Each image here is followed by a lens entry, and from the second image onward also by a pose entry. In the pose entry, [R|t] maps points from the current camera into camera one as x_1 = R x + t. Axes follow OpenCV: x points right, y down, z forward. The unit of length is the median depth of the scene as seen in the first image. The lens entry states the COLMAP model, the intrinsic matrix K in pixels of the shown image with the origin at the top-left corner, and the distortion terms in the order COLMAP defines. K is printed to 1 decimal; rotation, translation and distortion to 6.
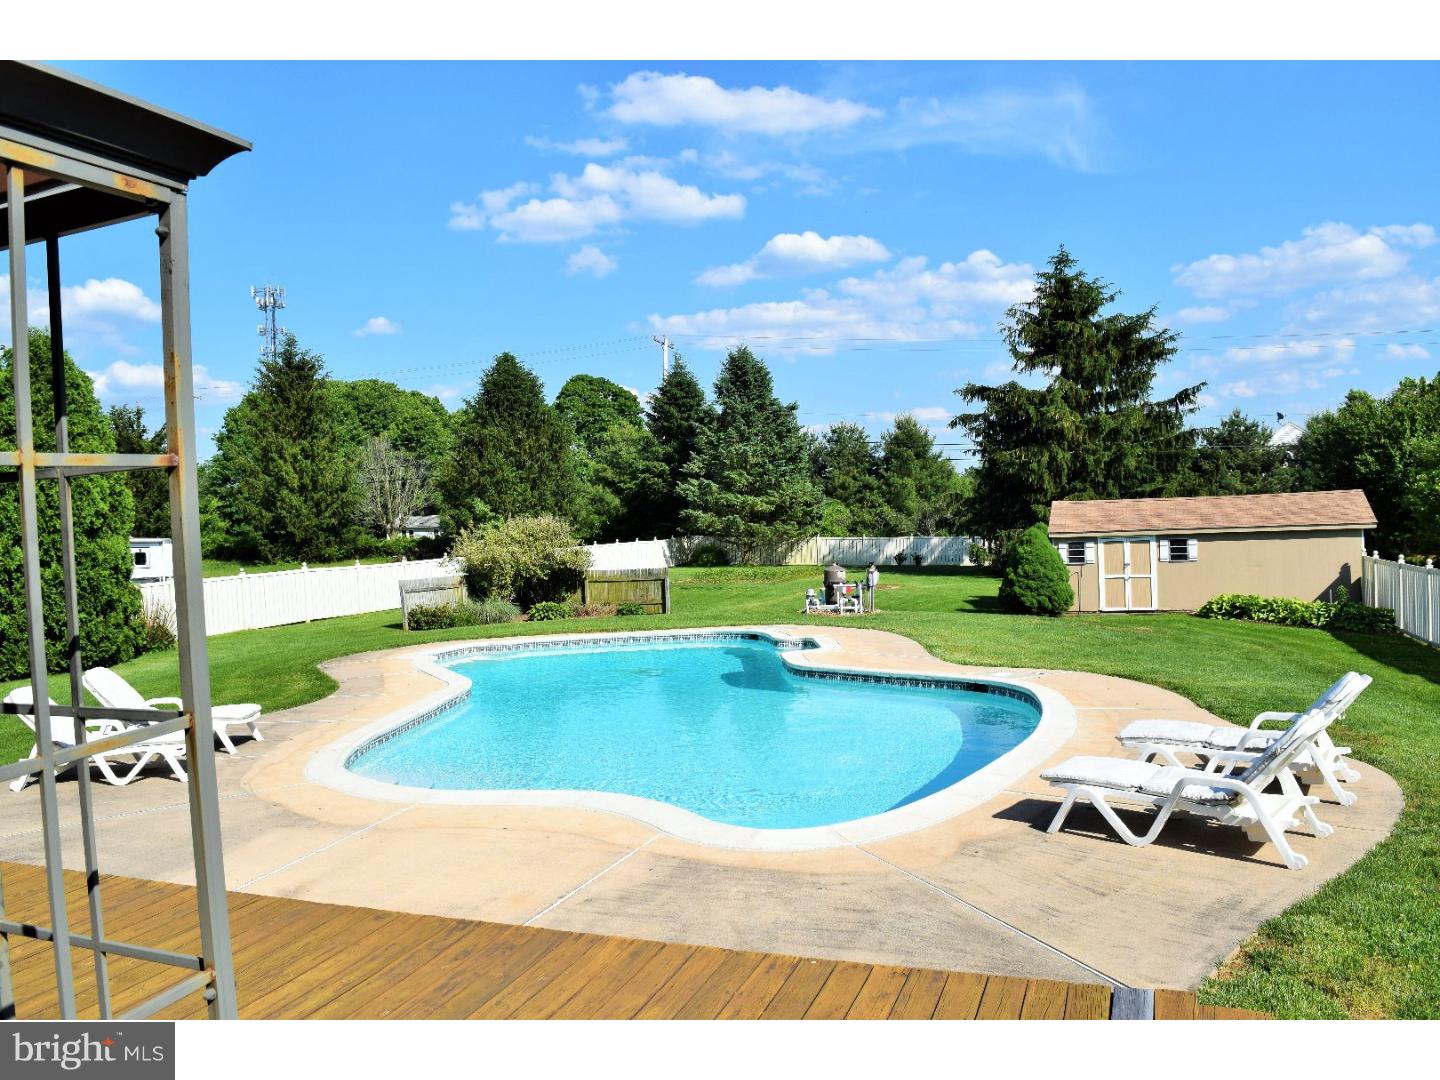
lens RADIAL K [[1113.0, 0, 716.7], [0, 1113.0, 533.4], [0, 0, 1]] dist [-0.082299, 0.010052]
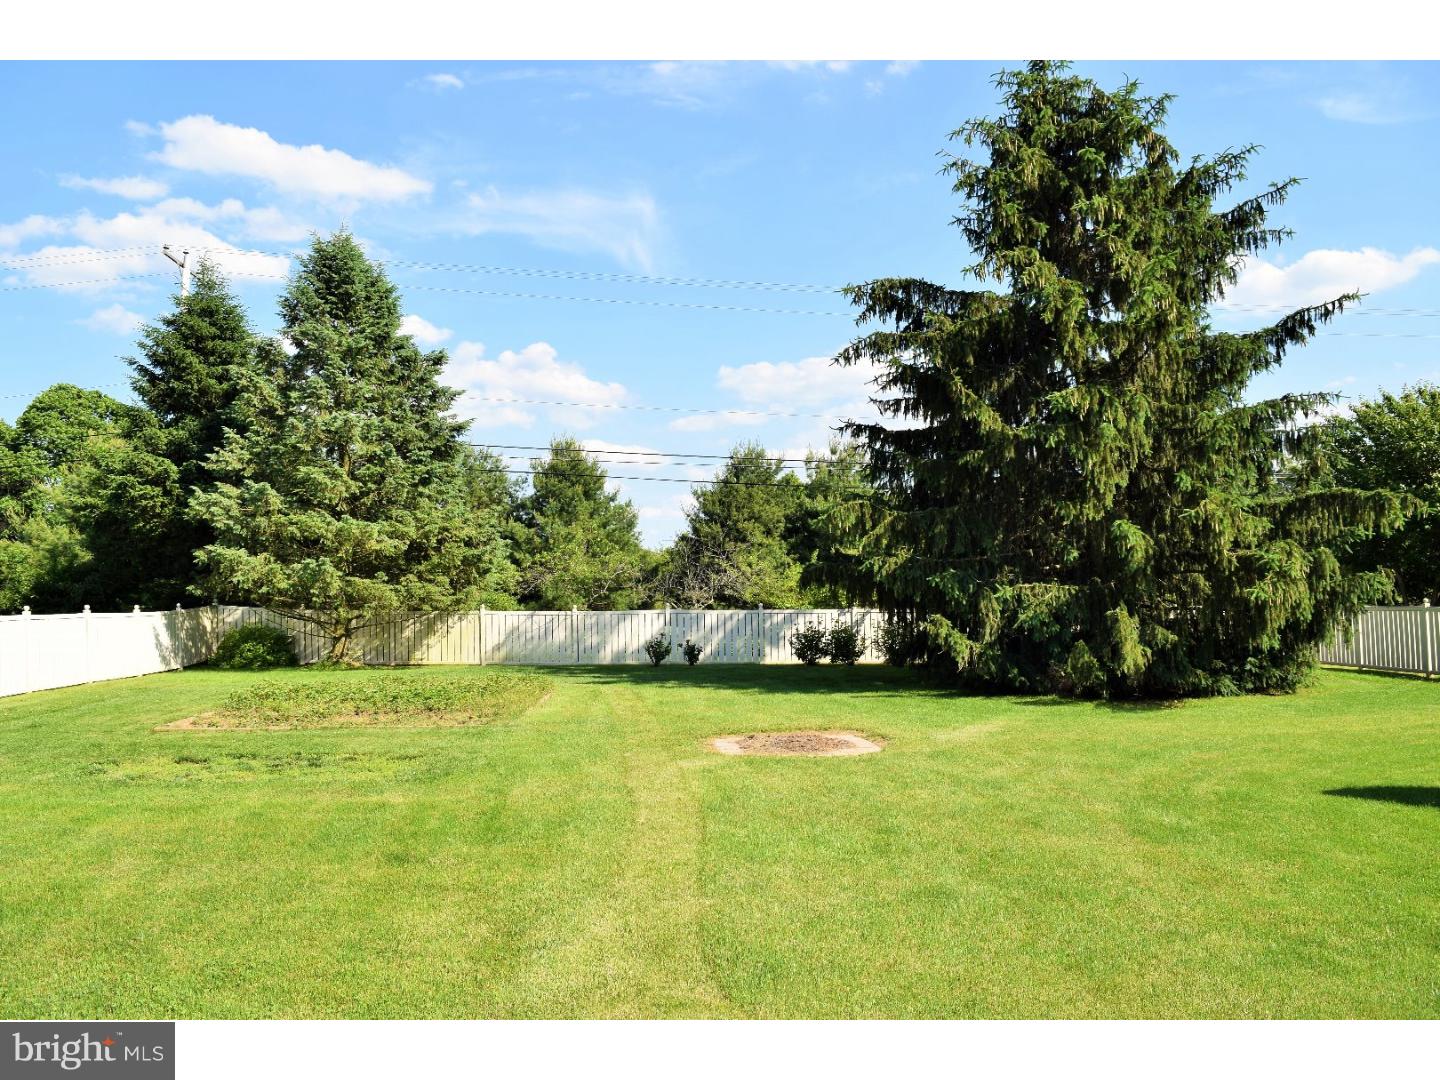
lens RADIAL K [[1113.0, 0, 716.7], [0, 1113.0, 533.4], [0, 0, 1]] dist [-0.082299, 0.010052]
pose [[0.921865, 0.031633, 0.386218, -0.008588], [-0.001383, 0.996925, -0.078351, 0.008195], [-0.387509, 0.071695, 0.919074, 0.485731]]
